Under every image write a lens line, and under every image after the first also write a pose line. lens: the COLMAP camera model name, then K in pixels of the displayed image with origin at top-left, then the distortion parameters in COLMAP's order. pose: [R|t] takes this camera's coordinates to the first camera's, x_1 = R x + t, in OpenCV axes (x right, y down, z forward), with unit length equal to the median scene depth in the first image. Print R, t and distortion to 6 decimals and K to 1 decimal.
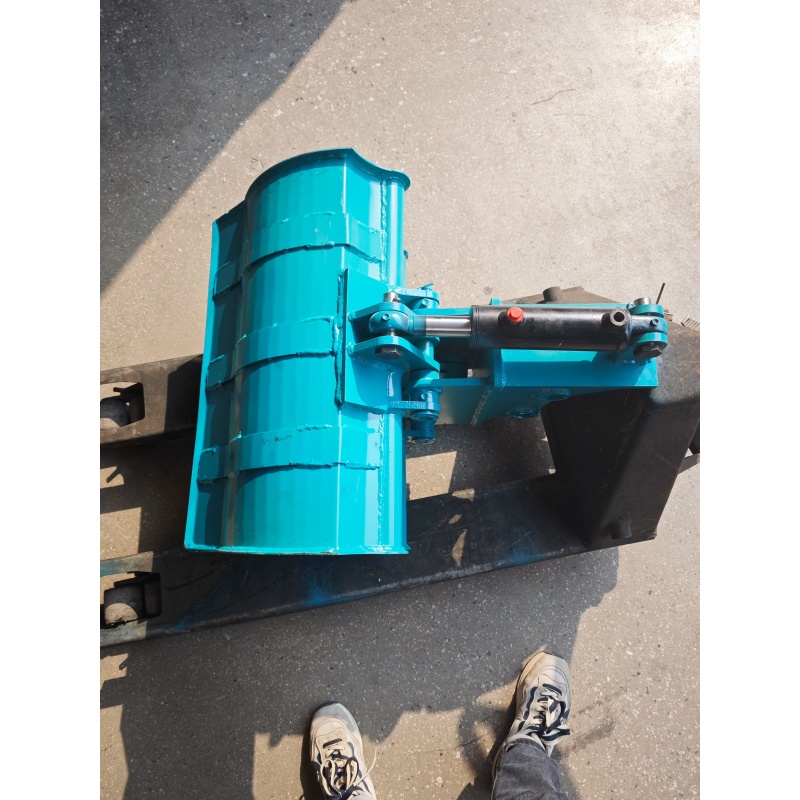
lens RADIAL K [[558.0, 0, 399.1], [0, 558.0, 401.0], [0, 0, 1]] dist [0.026539, -0.049536]
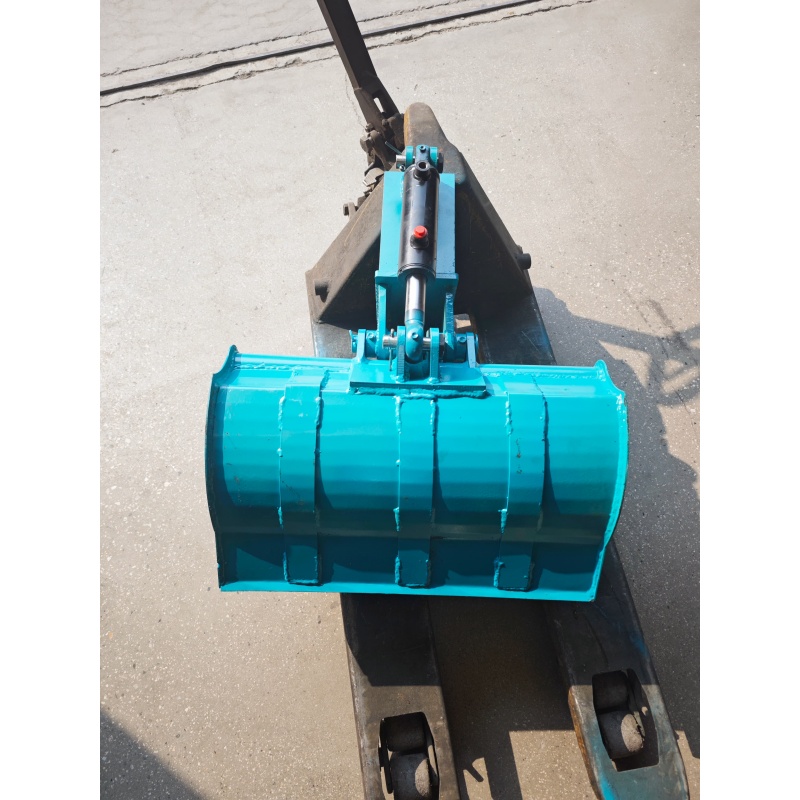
lens RADIAL K [[558.0, 0, 399.1], [0, 558.0, 401.0], [0, 0, 1]] dist [0.026539, -0.049536]
pose [[0.021135, -0.916790, 0.398810, -0.372046], [0.964179, 0.124187, 0.234386, -0.273331], [-0.264410, 0.379570, 0.886574, 0.073223]]
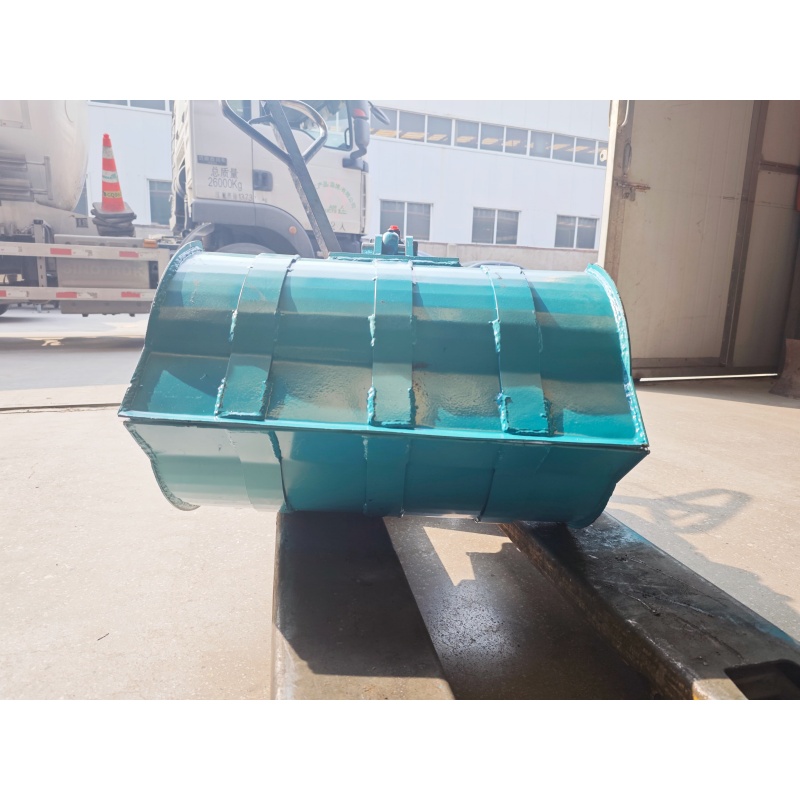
lens RADIAL K [[558.0, 0, 399.1], [0, 558.0, 401.0], [0, 0, 1]] dist [0.026539, -0.049536]
pose [[-0.014262, -0.193494, 0.980998, -0.845111], [0.957061, 0.281450, 0.069428, -0.077388], [-0.289536, 0.939865, 0.181172, 0.734558]]
